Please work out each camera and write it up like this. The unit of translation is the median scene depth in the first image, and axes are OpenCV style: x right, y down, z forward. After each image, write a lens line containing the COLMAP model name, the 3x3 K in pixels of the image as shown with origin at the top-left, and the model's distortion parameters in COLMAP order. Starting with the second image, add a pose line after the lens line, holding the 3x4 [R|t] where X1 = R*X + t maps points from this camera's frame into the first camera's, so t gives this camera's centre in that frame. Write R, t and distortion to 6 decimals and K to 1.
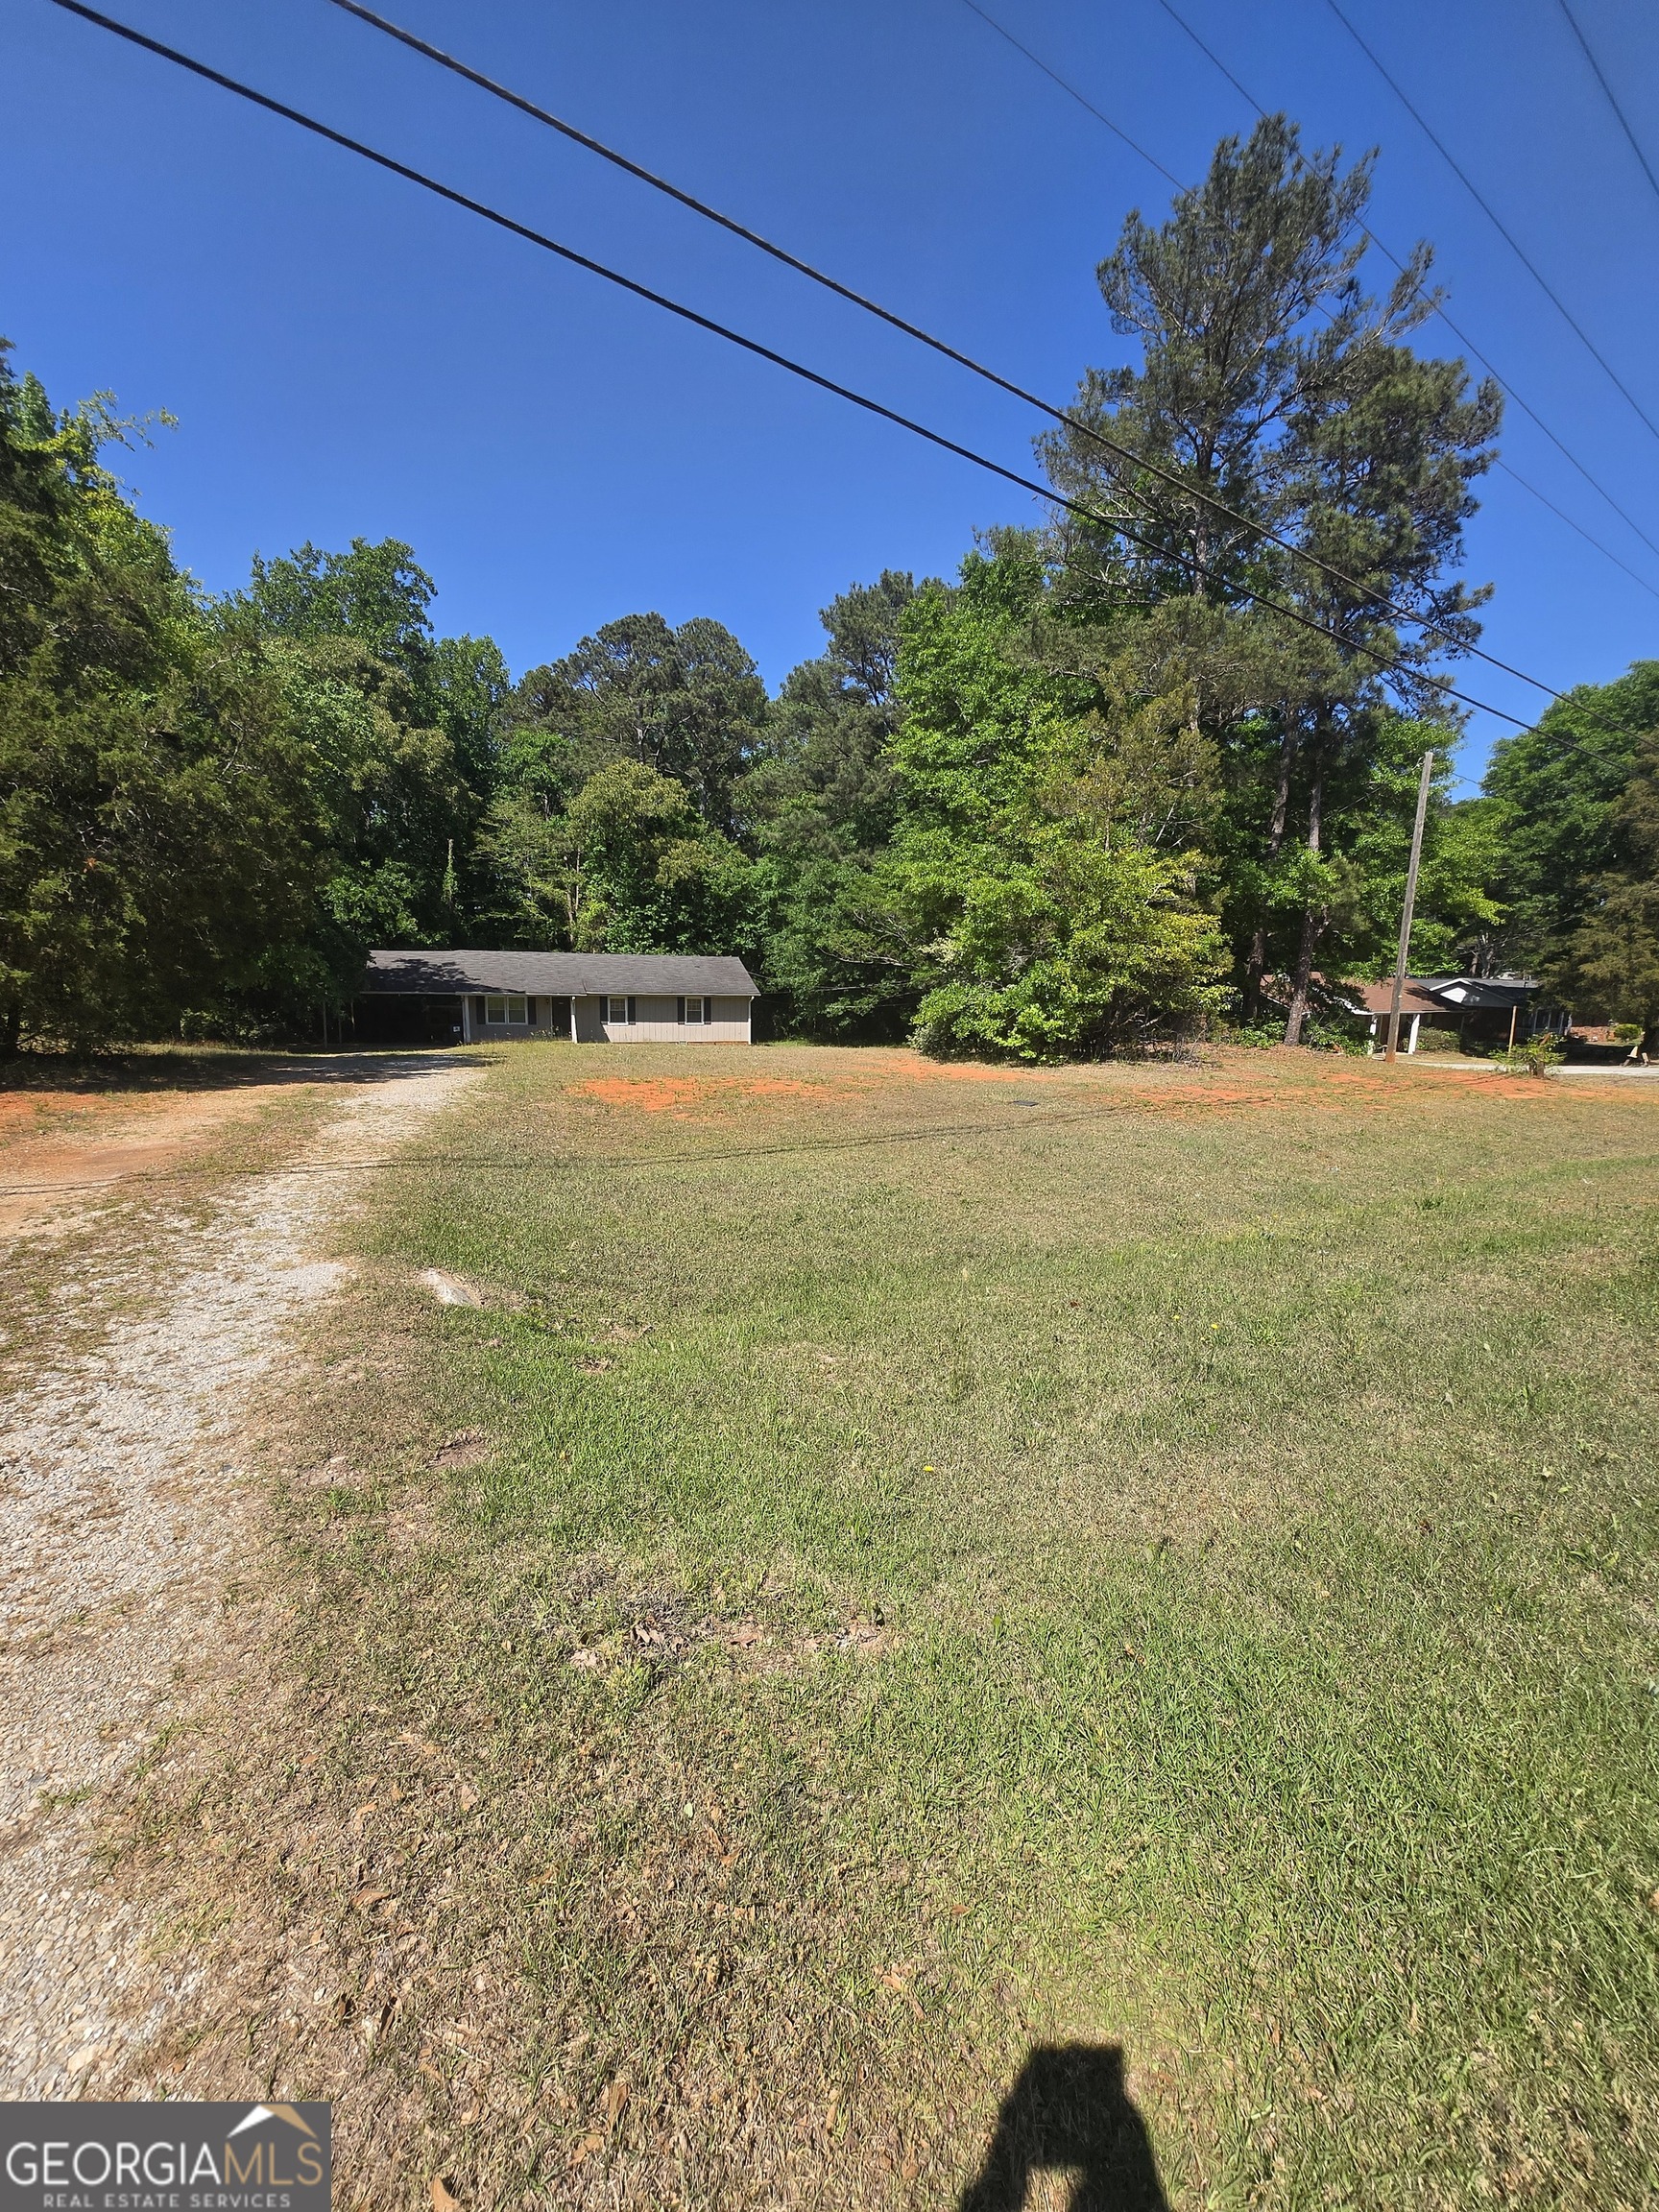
lens RADIAL K [[816.7, 0, 834.5], [0, 816.7, 1140.4], [0, 0, 1]] dist [-0.000009, 0.000002]
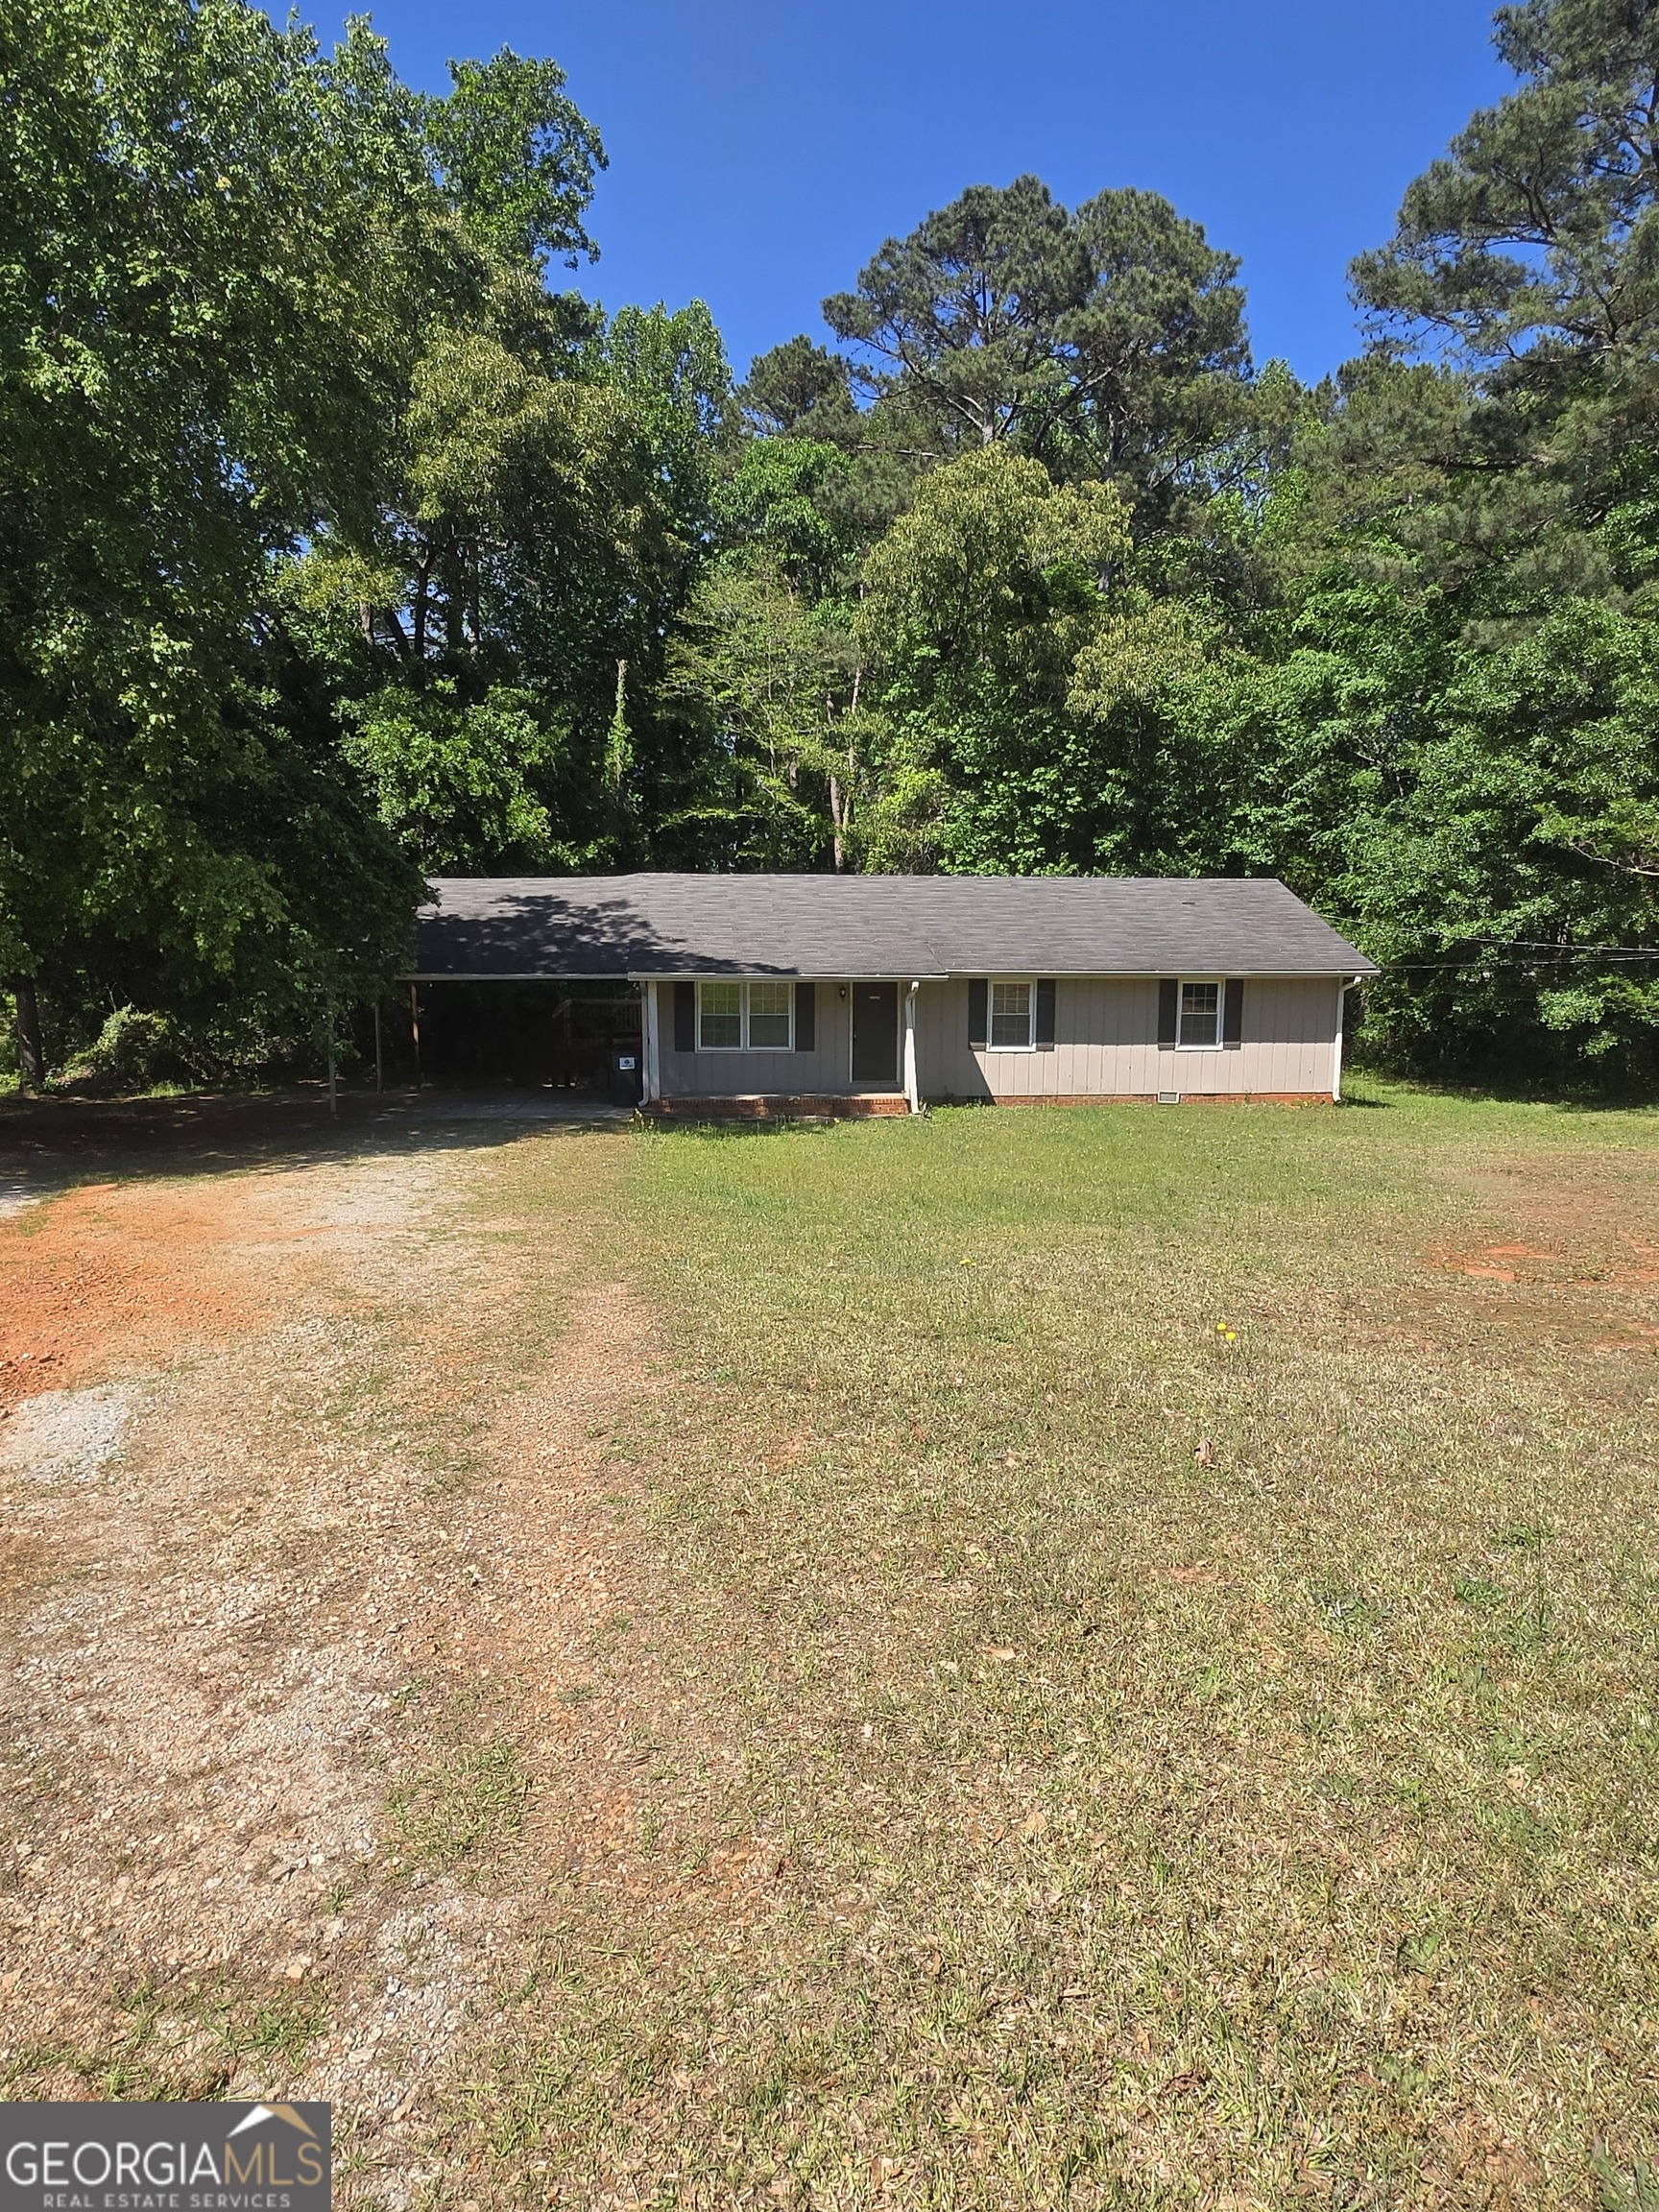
lens RADIAL K [[861.6, 0, 829.5], [0, 861.6, 1106.0], [0, 0, 1]] dist [0.000636, 0.000035]
pose [[0.982514, 0.021853, -0.184900, -0.250820], [-0.022952, 0.999729, -0.003804, -0.102311], [0.184767, 0.007981, 0.982750, 0.527109]]
